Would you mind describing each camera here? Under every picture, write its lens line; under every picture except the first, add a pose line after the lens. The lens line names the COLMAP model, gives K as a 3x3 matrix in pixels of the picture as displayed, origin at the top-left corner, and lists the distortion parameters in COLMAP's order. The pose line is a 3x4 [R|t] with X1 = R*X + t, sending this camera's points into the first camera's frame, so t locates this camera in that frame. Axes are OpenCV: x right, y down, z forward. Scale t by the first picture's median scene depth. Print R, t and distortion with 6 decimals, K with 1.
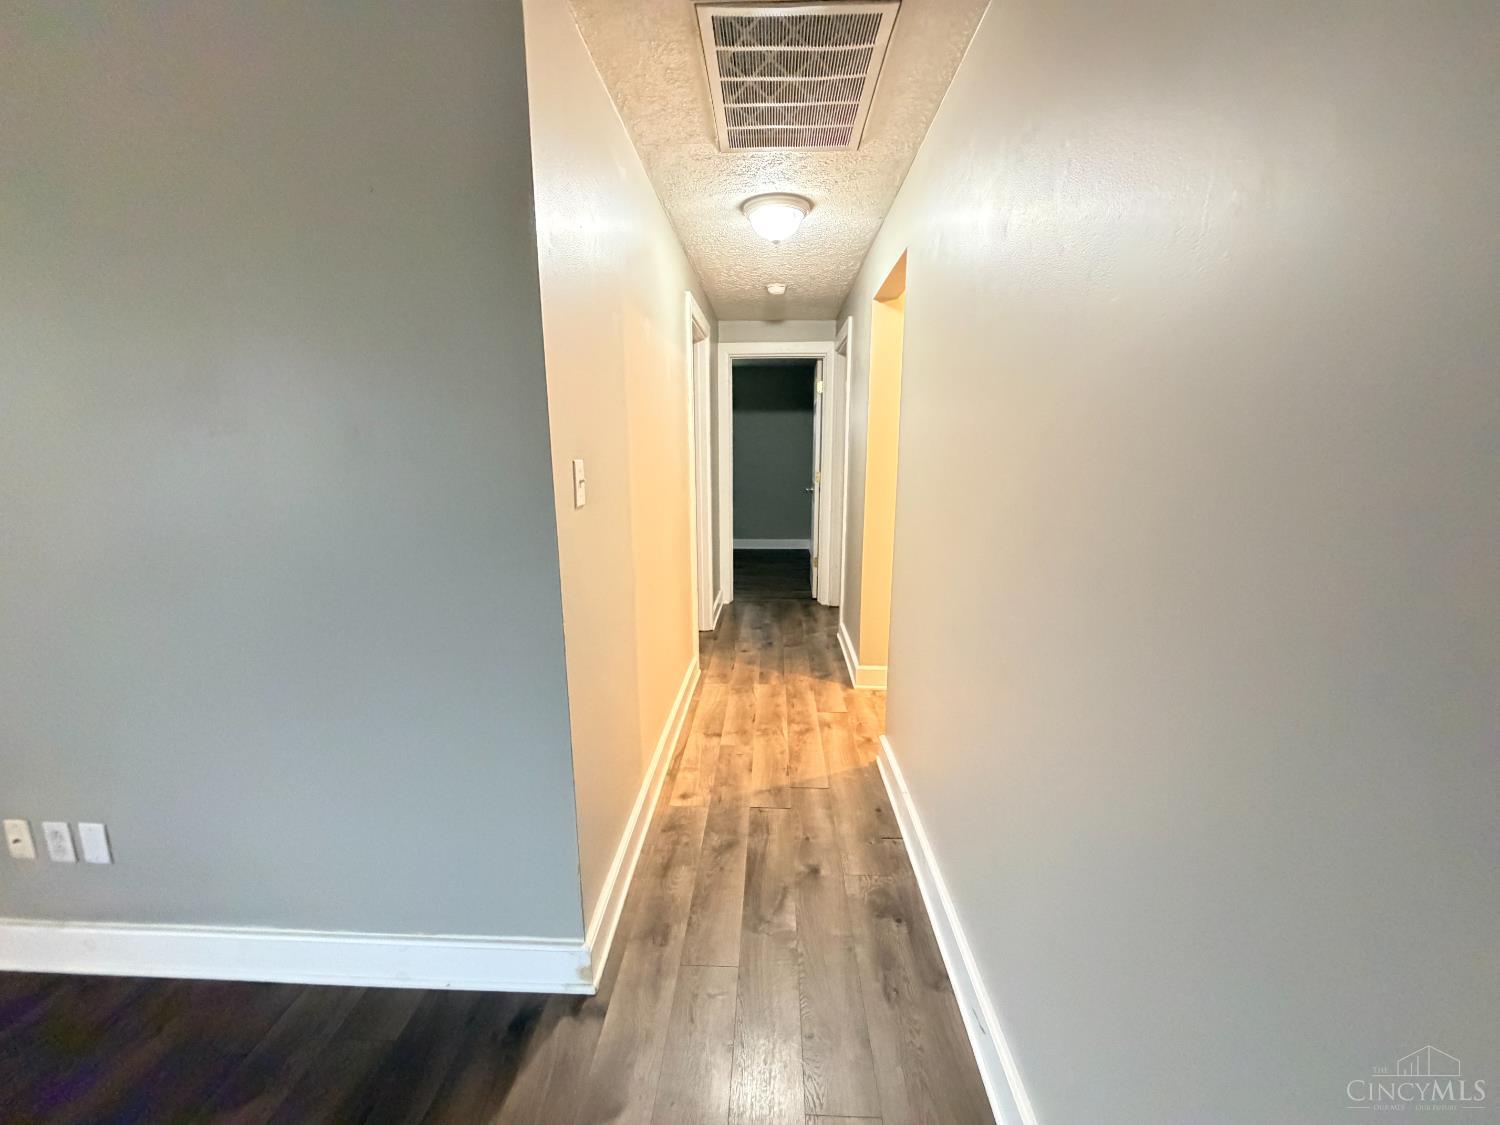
lens RADIAL K [[596.6, 0, 745.8], [0, 596.6, 563.2], [0, 0, 1]] dist [-0.000672, 0.000377]
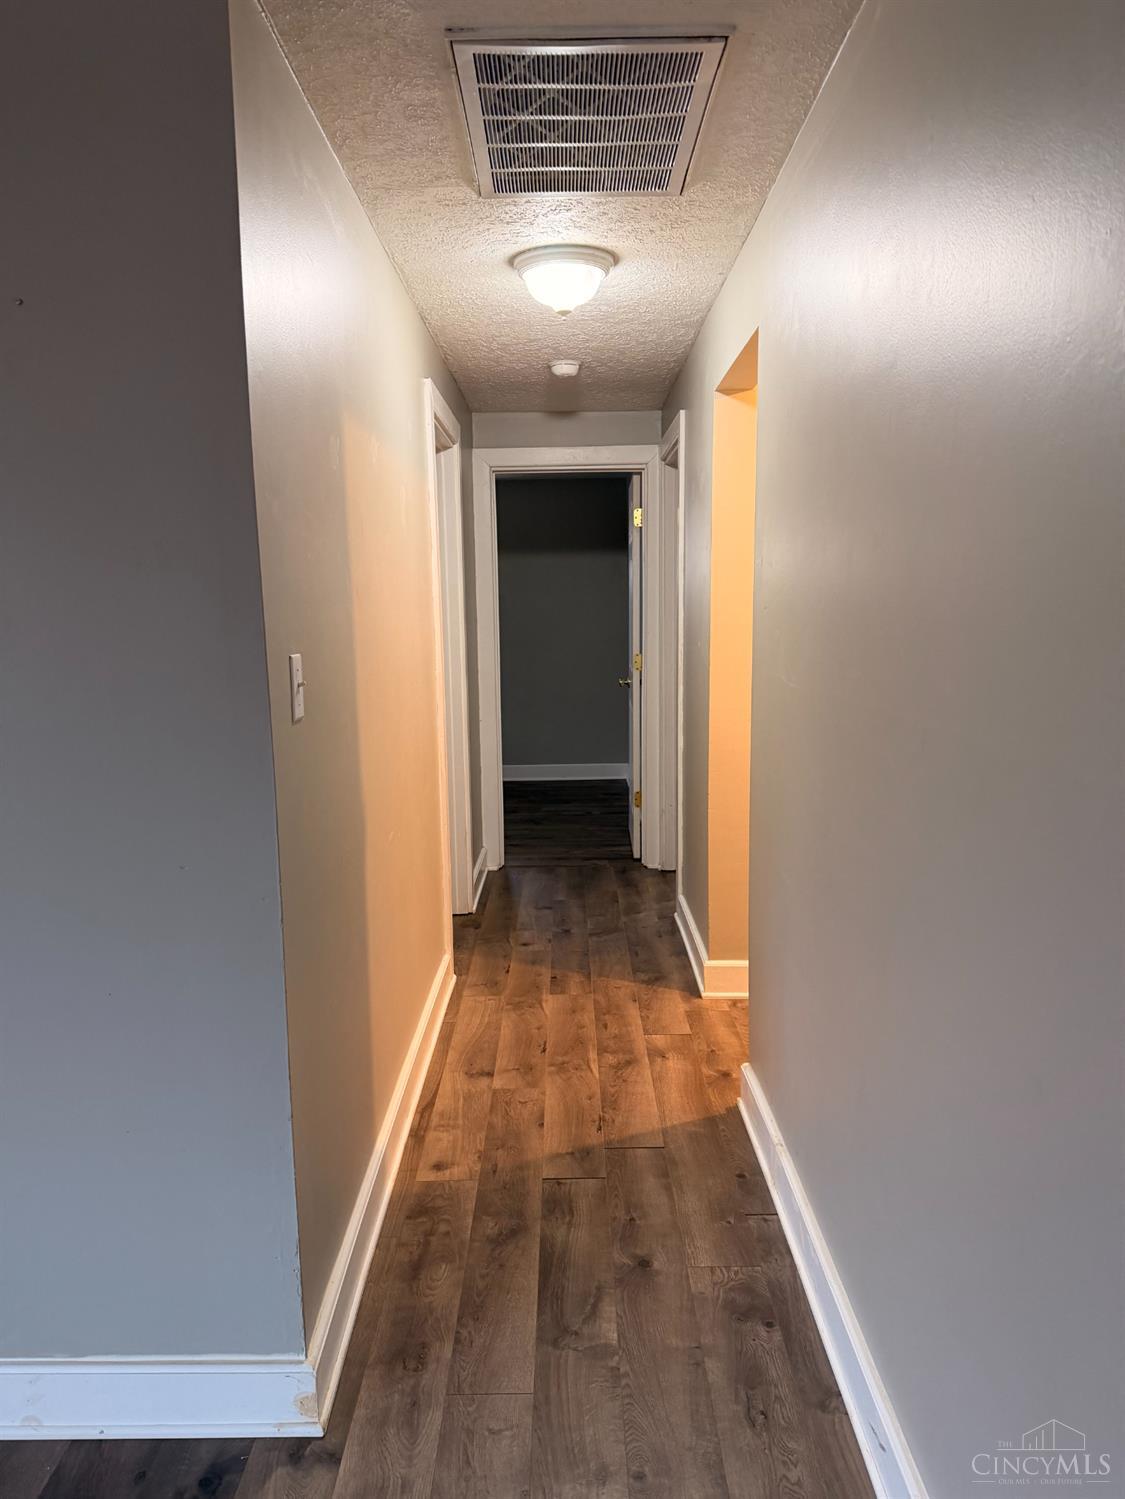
lens RADIAL K [[1062.1, 0, 562.5], [0, 1062.1, 749.5], [0, 0, 1]] dist [0.003854, -0.000403]
pose [[0.998875, -0.018360, 0.043718, -0.012757], [0.020764, 0.998260, -0.055186, 0.011121], [-0.042629, 0.056032, 0.997519, -0.170054]]
